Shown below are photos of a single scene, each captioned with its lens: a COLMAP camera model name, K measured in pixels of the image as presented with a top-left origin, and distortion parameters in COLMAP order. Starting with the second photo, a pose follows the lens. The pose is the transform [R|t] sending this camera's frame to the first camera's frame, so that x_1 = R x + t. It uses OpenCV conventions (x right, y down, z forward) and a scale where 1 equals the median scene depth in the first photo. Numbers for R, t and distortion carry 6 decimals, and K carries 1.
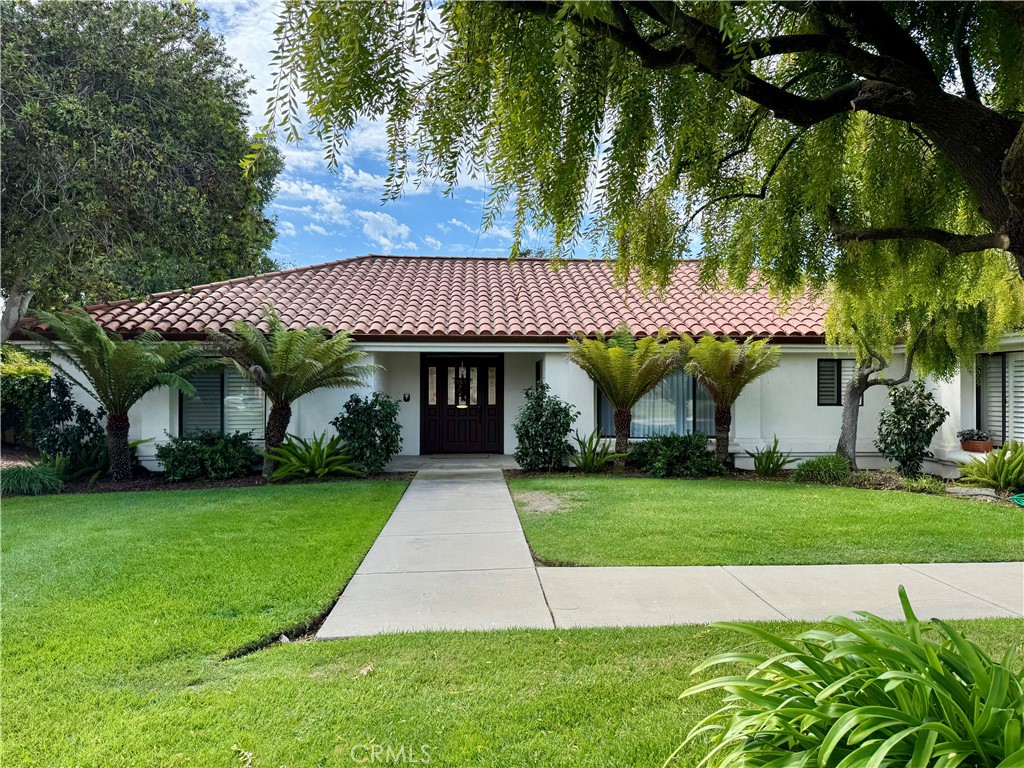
lens RADIAL K [[718.2, 0, 512.0], [0, 718.2, 384.0], [0, 0, 1]] dist [0.099419, -0.125975]
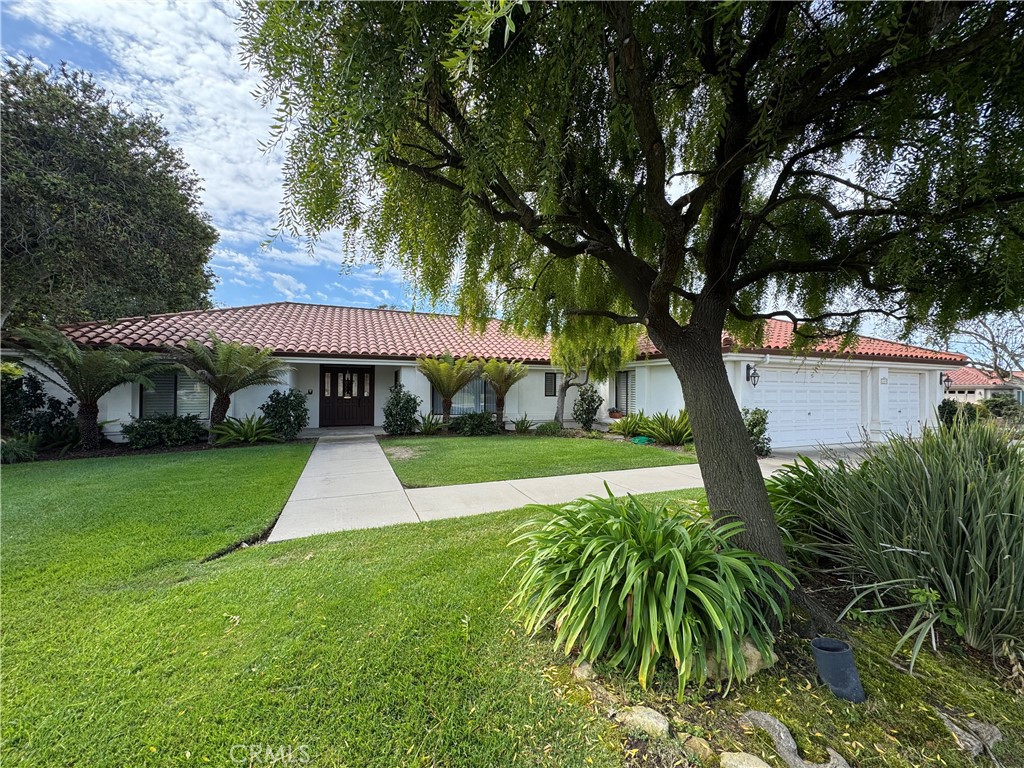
lens RADIAL K [[407.0, 0, 512.0], [0, 407.0, 384.0], [0, 0, 1]] dist [0.000000, -0.000103]
pose [[0.946078, 0.008832, 0.323819, -0.021137], [-0.008396, 0.999961, -0.002743, 0.000197], [-0.323830, -0.000124, 0.946115, -0.005649]]
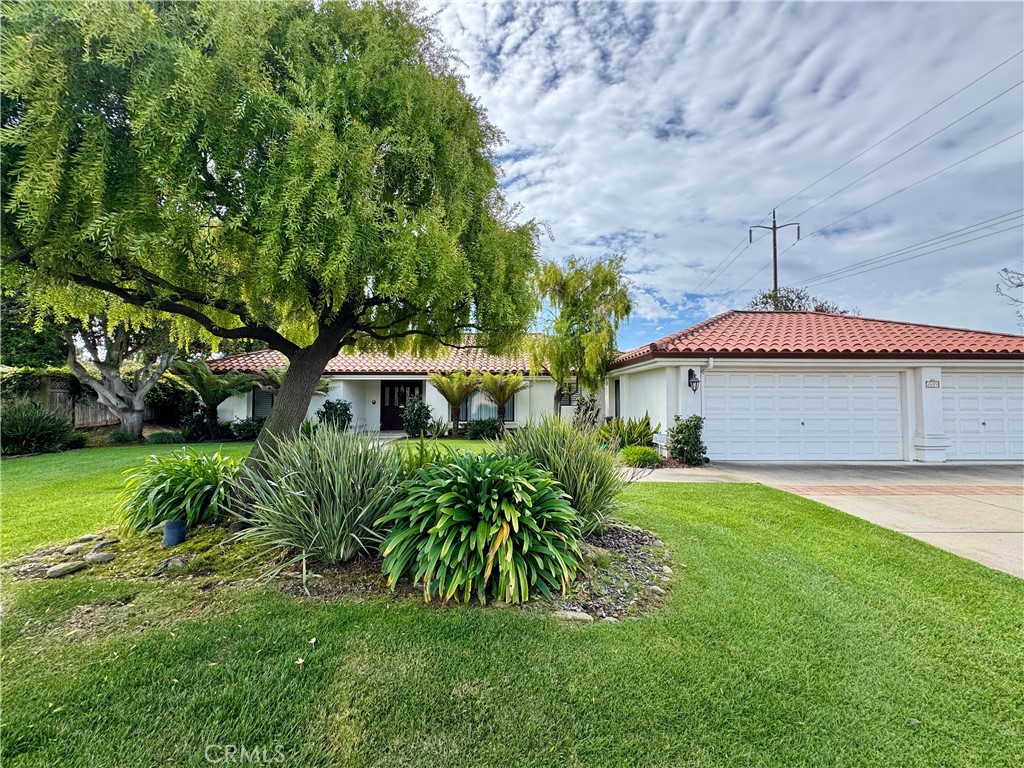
lens RADIAL K [[407.0, 0, 512.0], [0, 407.0, 384.0], [0, 0, 1]] dist [0.000000, -0.000103]
pose [[0.999139, -0.001799, -0.041438, 0.377570], [0.000363, 0.999400, -0.034639, 0.009675], [0.041475, 0.034594, 0.998540, -0.177621]]
